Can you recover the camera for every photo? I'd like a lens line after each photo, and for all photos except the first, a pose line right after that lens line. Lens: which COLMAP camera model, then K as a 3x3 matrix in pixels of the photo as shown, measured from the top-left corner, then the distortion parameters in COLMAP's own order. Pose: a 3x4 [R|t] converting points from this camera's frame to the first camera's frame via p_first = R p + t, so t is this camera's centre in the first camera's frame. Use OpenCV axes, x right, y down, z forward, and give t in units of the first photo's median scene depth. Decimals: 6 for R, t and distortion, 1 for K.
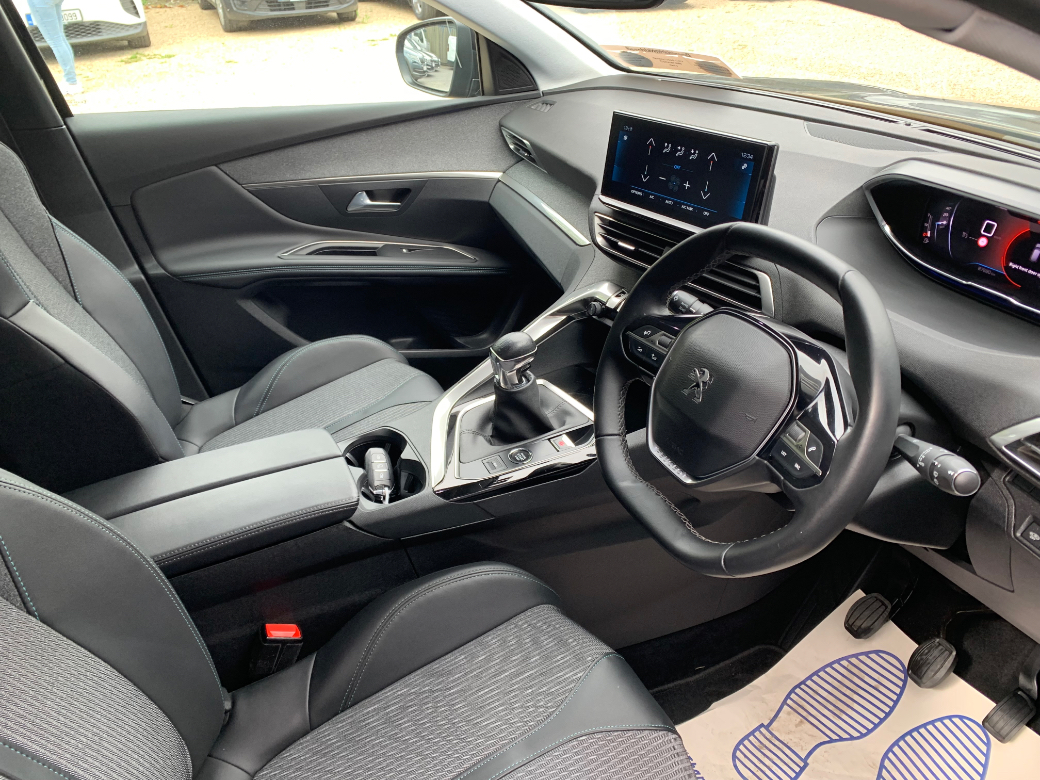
lens RADIAL K [[789.7, 0, 519.5], [0, 789.7, 394.0], [0, 0, 1]] dist [0.023166, -0.011543]
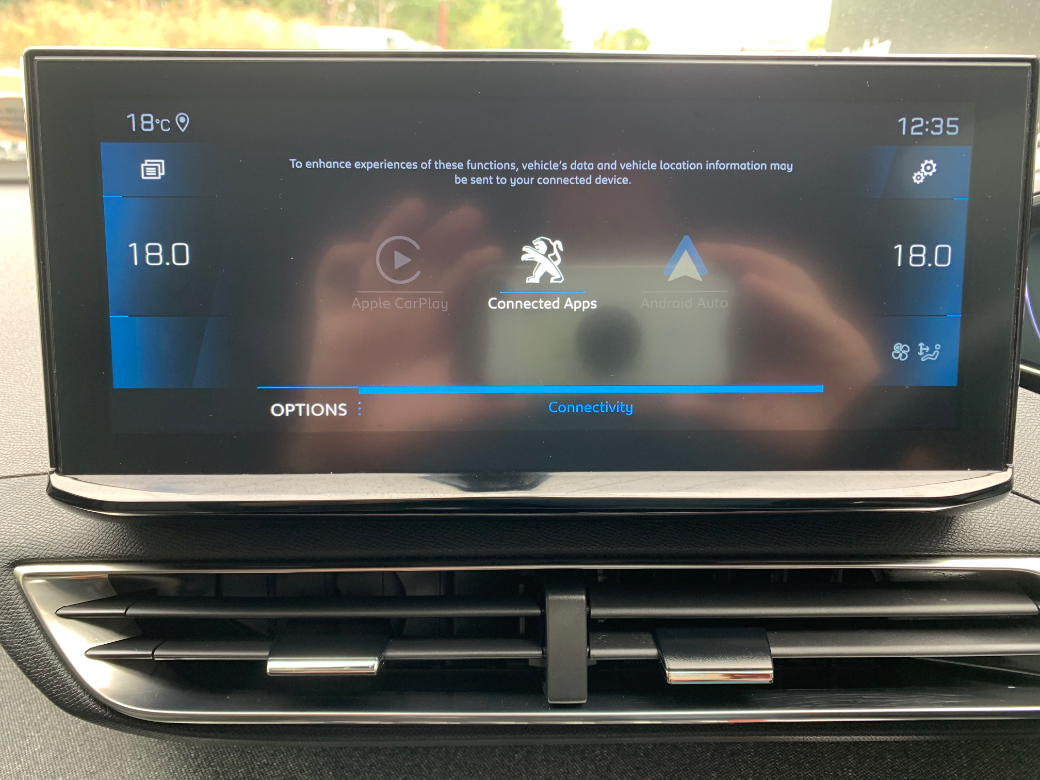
lens RADIAL K [[802.6, 0, 522.5], [0, 802.6, 388.7], [0, 0, 1]] dist [-0.005871, 0.010002]
pose [[0.536783, -0.215673, 0.815689, 0.008034], [0.402886, 0.914956, -0.023209, -0.217566], [-0.741314, 0.341088, 0.578024, 0.782441]]
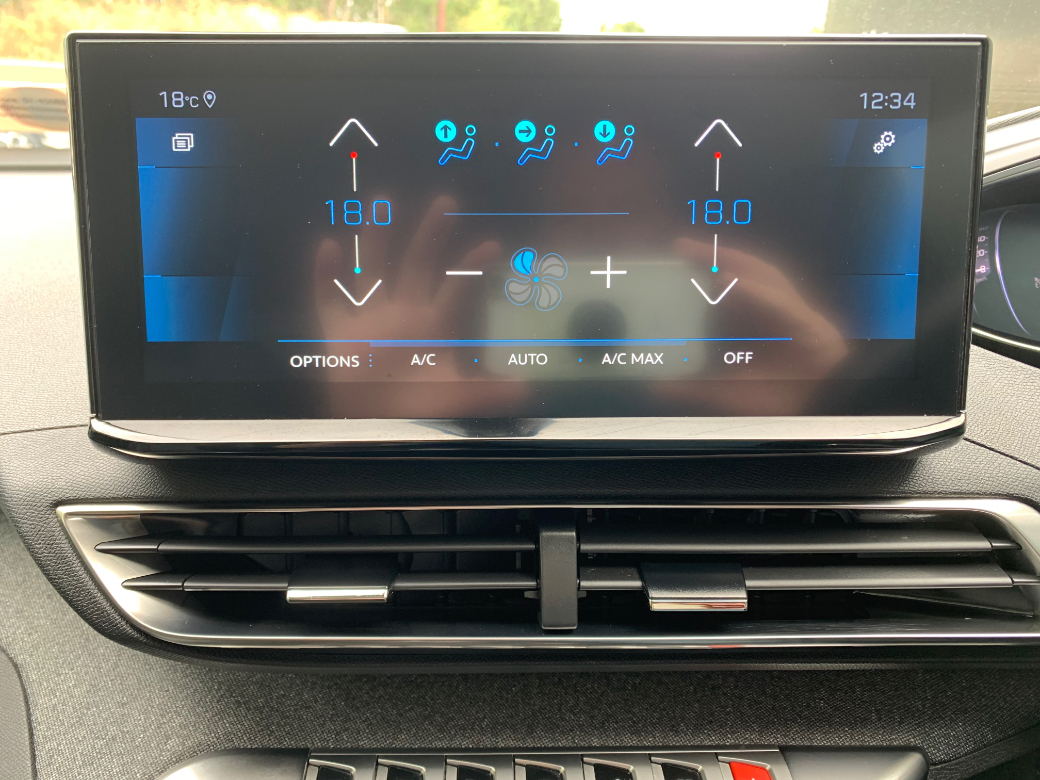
lens RADIAL K [[796.9, 0, 517.5], [0, 796.9, 388.8], [0, 0, 1]] dist [0.006820, -0.002495]
pose [[0.540462, -0.222896, 0.811307, -0.009078], [0.404243, 0.914473, -0.018052, -0.206806], [-0.737895, 0.337722, 0.584342, 0.774737]]
